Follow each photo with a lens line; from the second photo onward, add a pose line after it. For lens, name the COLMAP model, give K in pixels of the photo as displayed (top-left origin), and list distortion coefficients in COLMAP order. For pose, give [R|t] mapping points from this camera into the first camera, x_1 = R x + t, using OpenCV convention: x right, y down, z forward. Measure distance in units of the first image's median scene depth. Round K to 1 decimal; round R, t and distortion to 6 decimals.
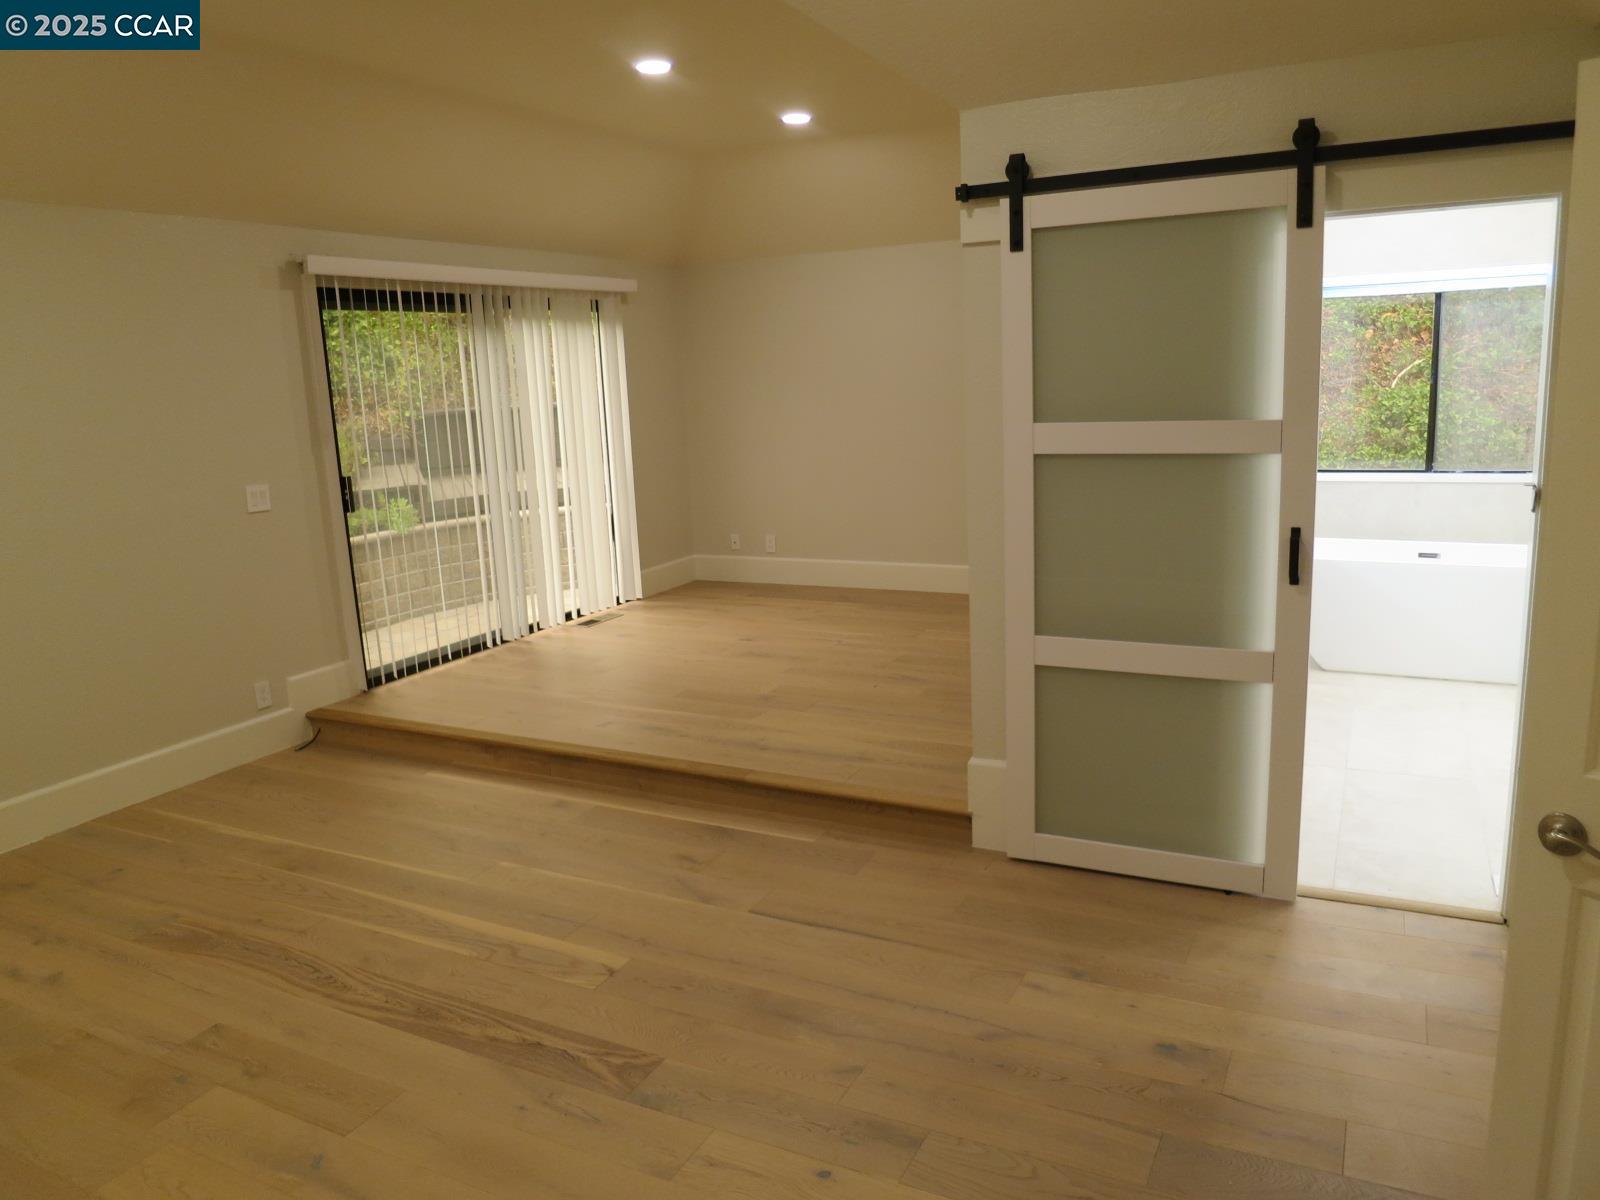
lens RADIAL K [[1146.0, 0, 799.8], [0, 1146.0, 596.2], [0, 0, 1]] dist [-0.057506, 0.014428]
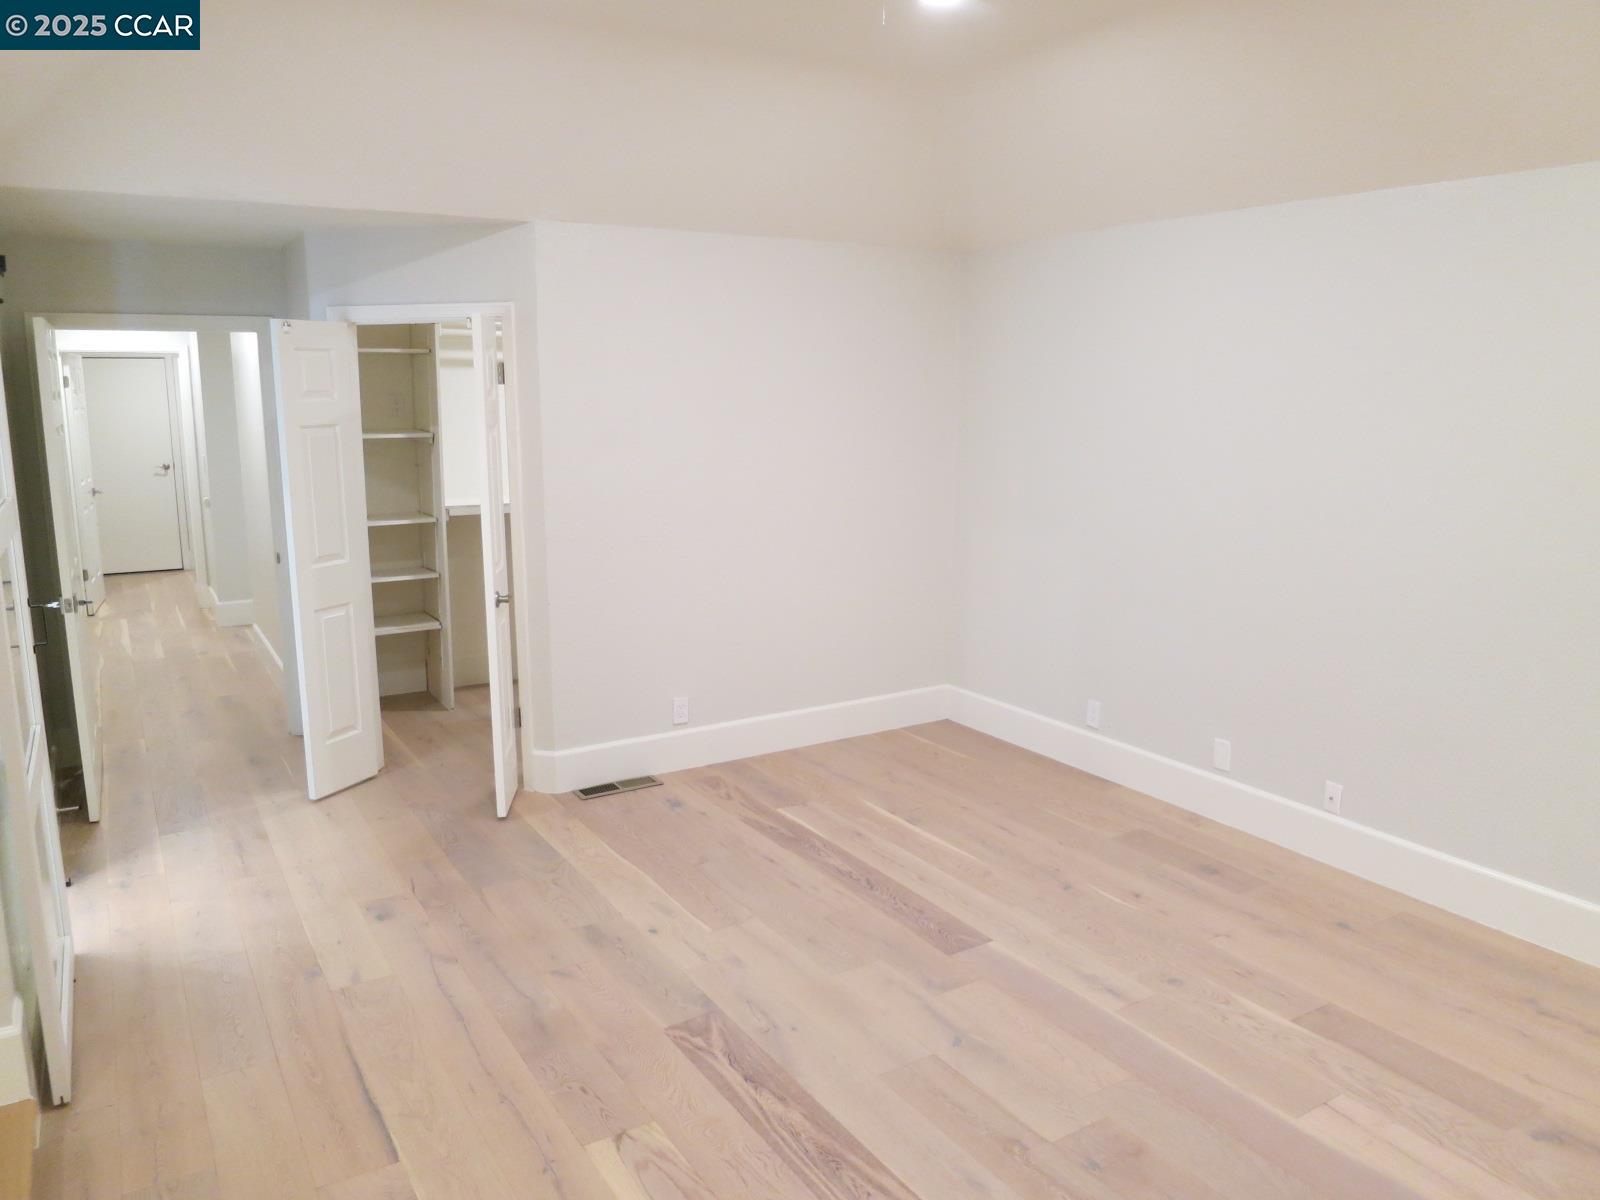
lens RADIAL K [[1146.0, 0, 797.0], [0, 1146.0, 598.0], [0, 0, 1]] dist [-0.057506, 0.014428]
pose [[-0.854557, -0.050117, 0.516933, -0.705306], [0.138668, 0.937181, 0.320098, -0.297277], [-0.500502, 0.345224, -0.793925, 1.494738]]
